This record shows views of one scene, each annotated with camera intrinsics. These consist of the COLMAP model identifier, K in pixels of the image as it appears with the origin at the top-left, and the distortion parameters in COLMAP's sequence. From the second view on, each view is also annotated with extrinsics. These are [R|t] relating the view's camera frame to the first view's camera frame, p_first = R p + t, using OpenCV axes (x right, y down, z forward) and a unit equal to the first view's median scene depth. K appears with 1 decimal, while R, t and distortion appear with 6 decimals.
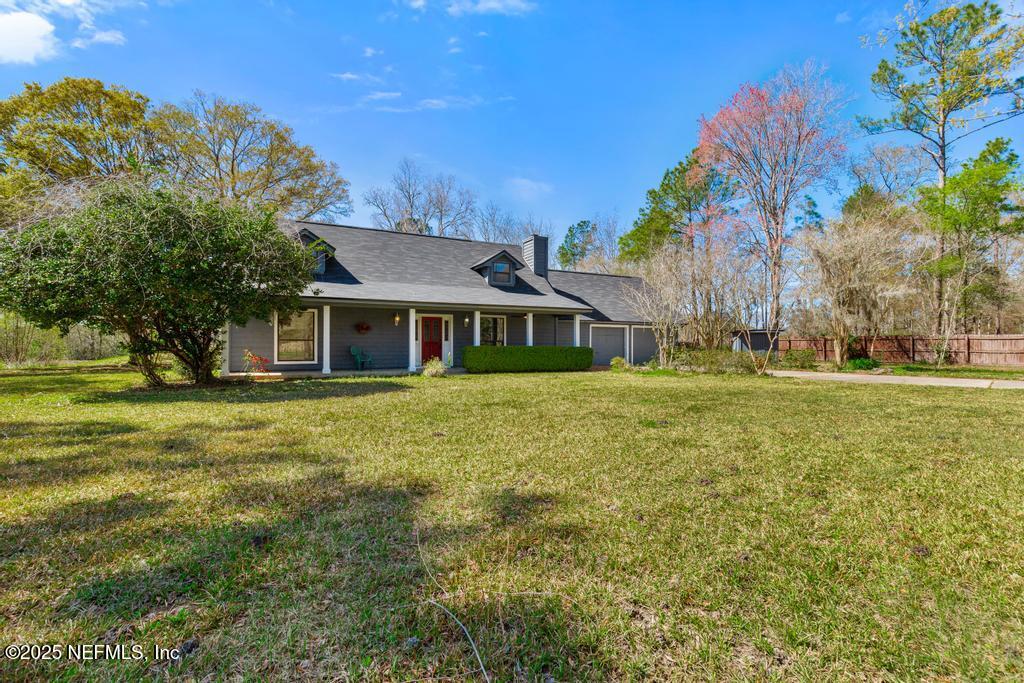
lens RADIAL K [[459.3, 0, 512.0], [0, 459.3, 341.5], [0, 0, 1]] dist [0.001062, -0.000185]
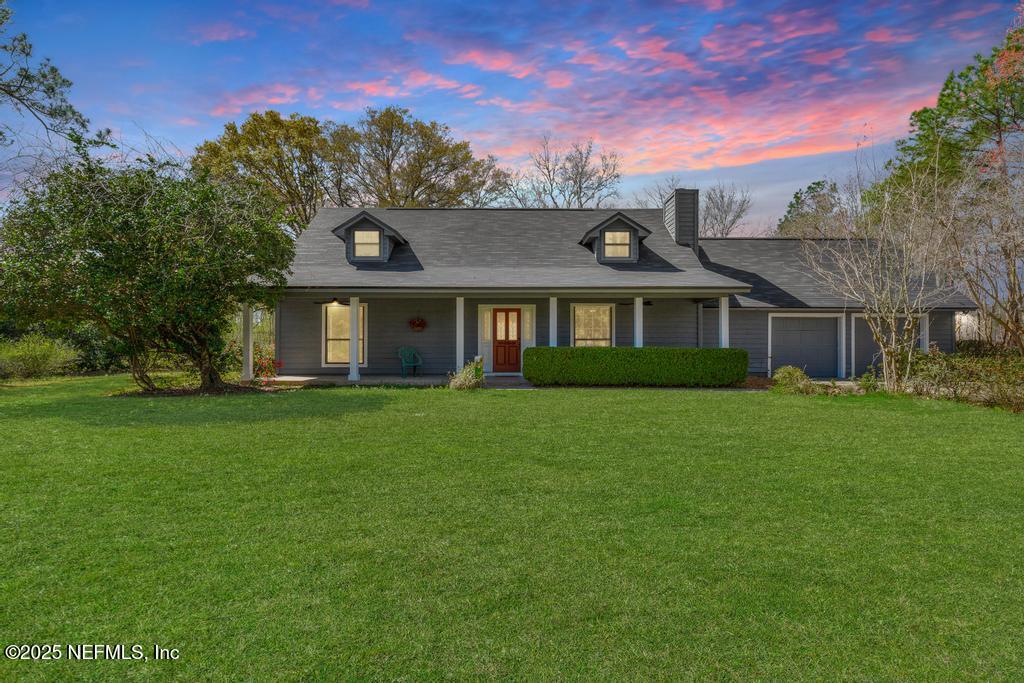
lens RADIAL K [[467.5, 0, 503.8], [0, 467.5, 342.2], [0, 0, 1]] dist [-0.002382, -0.000282]
pose [[0.891444, -0.002668, -0.453122, 0.162008], [0.003237, 0.999995, 0.000479, 0.001976], [0.453118, -0.001894, 0.891448, 0.292181]]
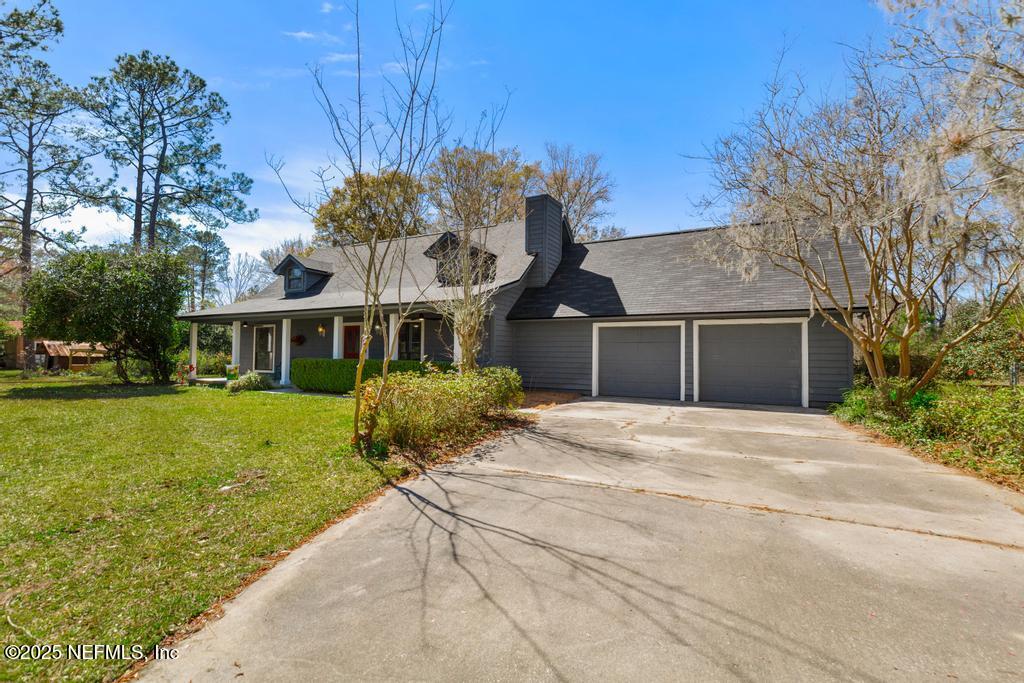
lens RADIAL K [[459.3, 0, 512.0], [0, 459.3, 341.5], [0, 0, 1]] dist [0.001062, -0.000185]
pose [[0.569144, -0.018292, -0.822034, 0.699079], [-0.000494, 0.999745, -0.022588, -0.002048], [0.822238, 0.013262, 0.568990, 0.707052]]
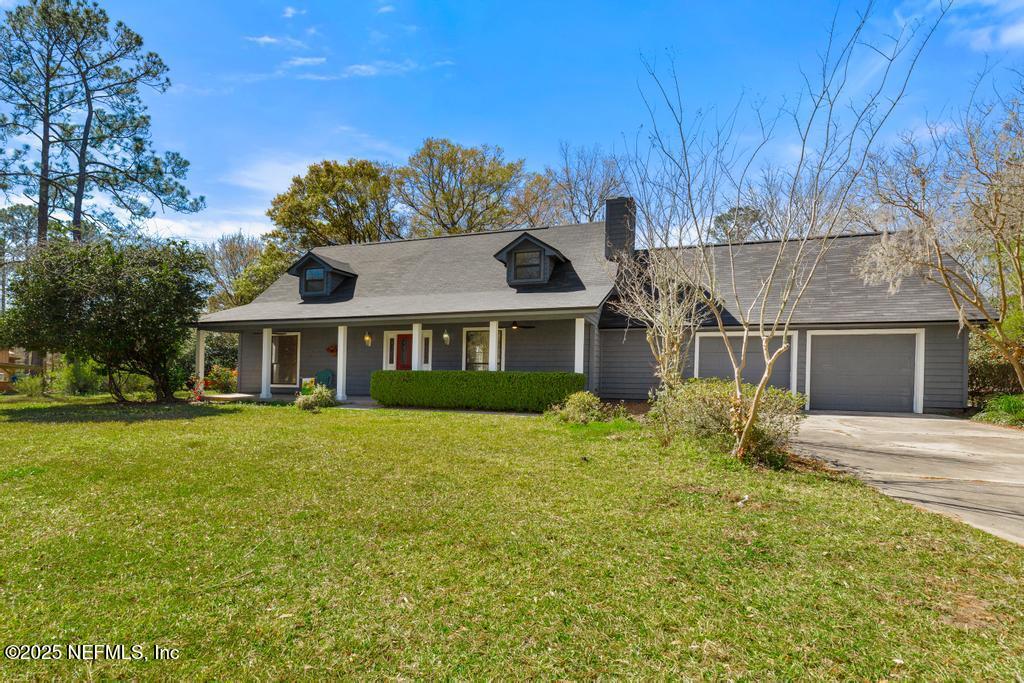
lens RADIAL K [[500.0, 0, 496.7], [0, 500.0, 365.7], [0, 0, 1]] dist [-0.002943, -0.000113]
pose [[0.686908, -0.003578, -0.726736, 0.533940], [0.002488, 0.999994, -0.002571, 0.004000], [0.726740, -0.000042, 0.686913, 0.484418]]
